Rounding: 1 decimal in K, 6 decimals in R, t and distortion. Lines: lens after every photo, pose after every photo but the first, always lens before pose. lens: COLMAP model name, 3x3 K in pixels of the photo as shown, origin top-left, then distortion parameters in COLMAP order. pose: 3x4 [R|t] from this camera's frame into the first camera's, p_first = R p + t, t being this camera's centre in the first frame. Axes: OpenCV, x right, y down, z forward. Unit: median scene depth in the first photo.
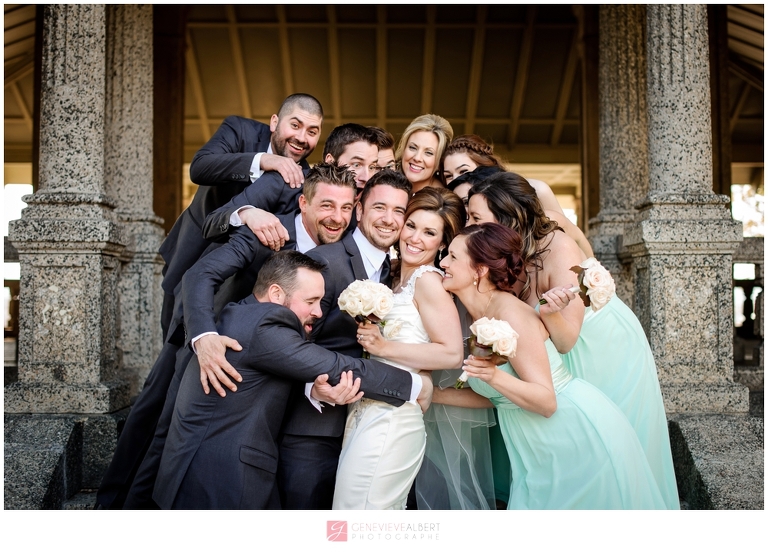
lens RADIAL K [[1035.9, 0, 384.3], [0, 1035.9, 284.0], [0, 0, 1]] dist [-0.248684, 0.000000]
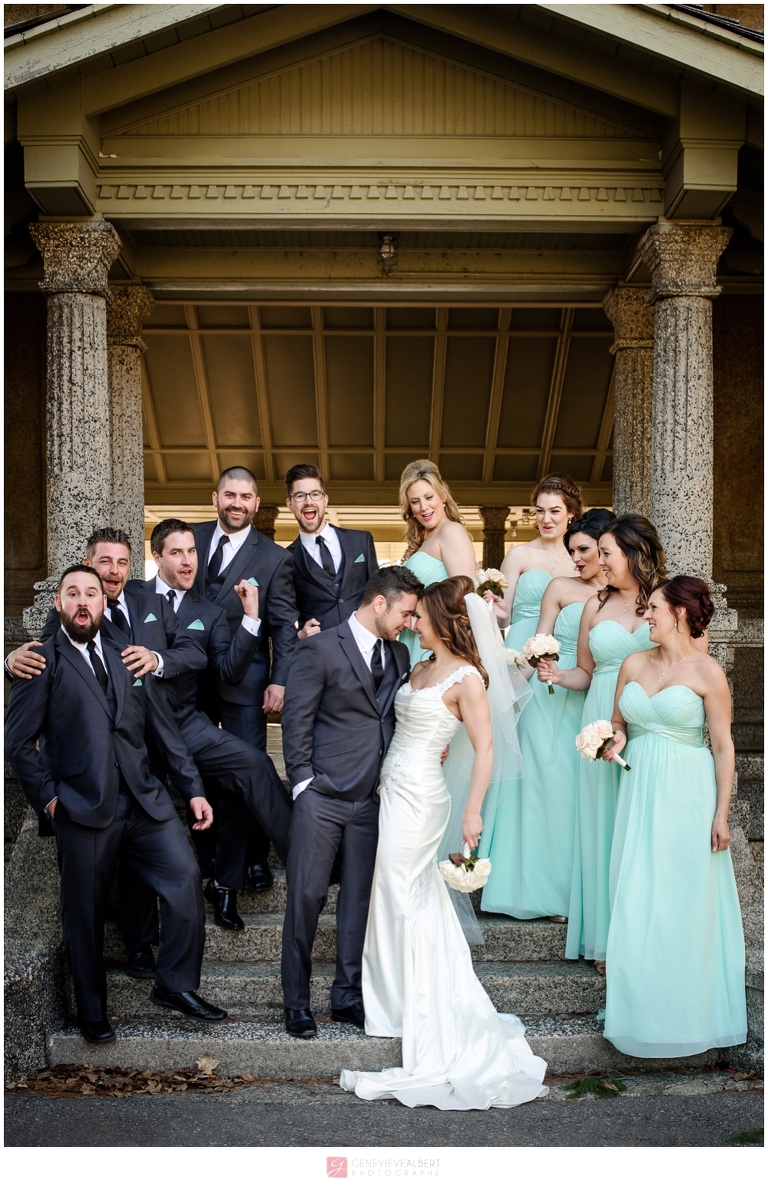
lens RADIAL K [[1751.0, 0, 383.5], [0, 1751.0, 594.1], [0, 0, 1]] dist [-0.318442, 0.000000]
pose [[0.999973, 0.002642, 0.006793, -0.017024], [-0.002488, 0.999744, -0.022503, -0.037057], [-0.006850, 0.022485, 0.999724, -0.746770]]
